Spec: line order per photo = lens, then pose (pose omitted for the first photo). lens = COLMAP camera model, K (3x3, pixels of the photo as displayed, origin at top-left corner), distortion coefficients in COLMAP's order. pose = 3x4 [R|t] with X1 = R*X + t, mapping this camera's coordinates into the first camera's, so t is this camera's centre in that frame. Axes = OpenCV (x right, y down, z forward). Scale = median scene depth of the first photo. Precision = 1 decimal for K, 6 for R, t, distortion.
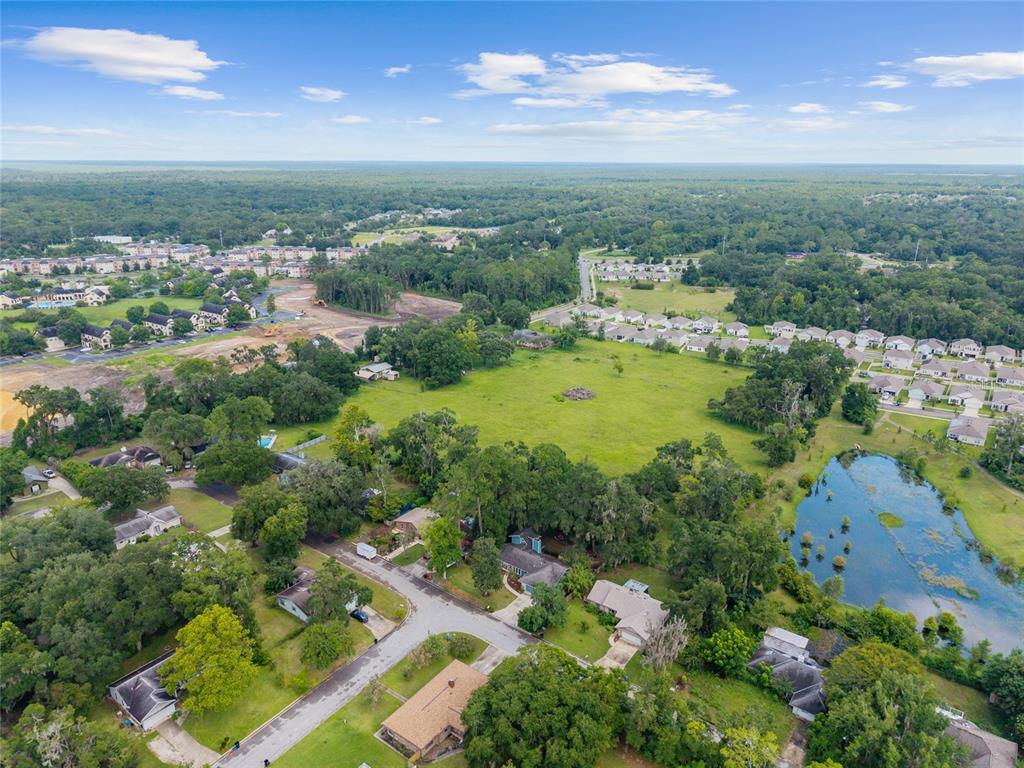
lens RADIAL K [[681.7, 0, 511.1], [0, 681.7, 381.9], [0, 0, 1]] dist [0.020078, 0.003419]
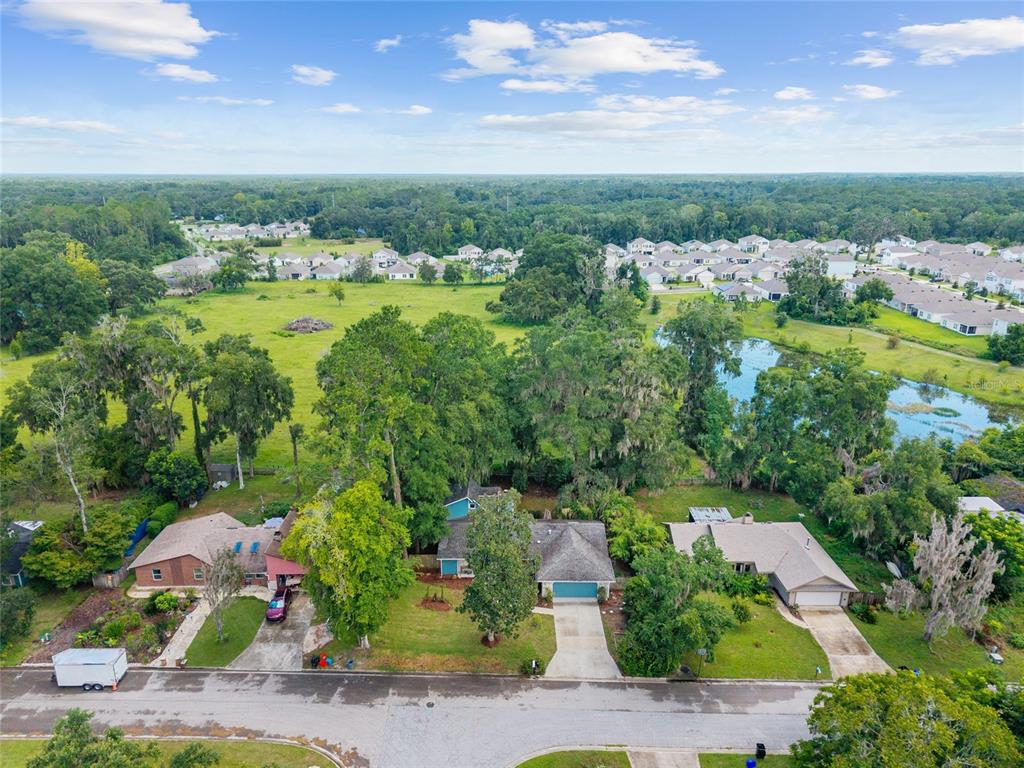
lens RADIAL K [[681.7, 0, 512.5], [0, 681.7, 386.1], [0, 0, 1]] dist [0.020078, 0.003419]
pose [[0.808564, -0.184864, 0.558615, -0.209345], [0.185896, 0.980997, 0.055570, 0.130766], [-0.558272, 0.058913, 0.827564, 0.594148]]
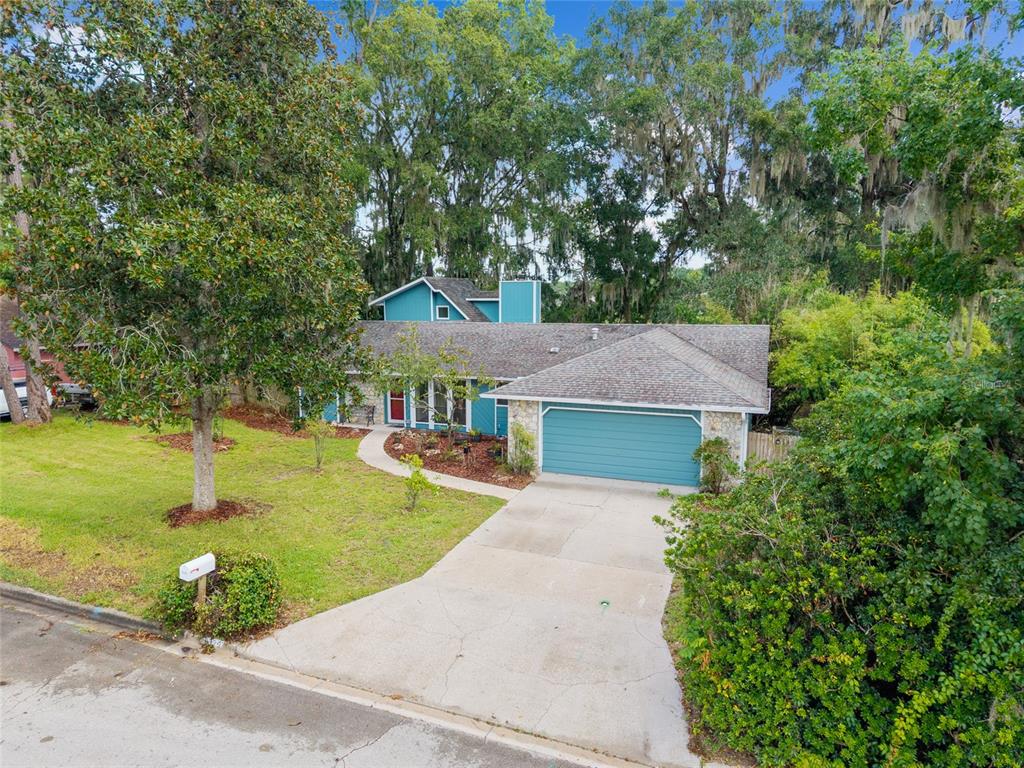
lens RADIAL K [[681.7, 0, 511.8], [0, 681.7, 384.0], [0, 0, 1]] dist [0.020078, 0.003419]
pose [[0.966553, -0.032405, 0.254412, -0.018074], [0.081751, 0.979168, -0.185868, 0.289877], [-0.243089, 0.200449, 0.949067, 0.814918]]
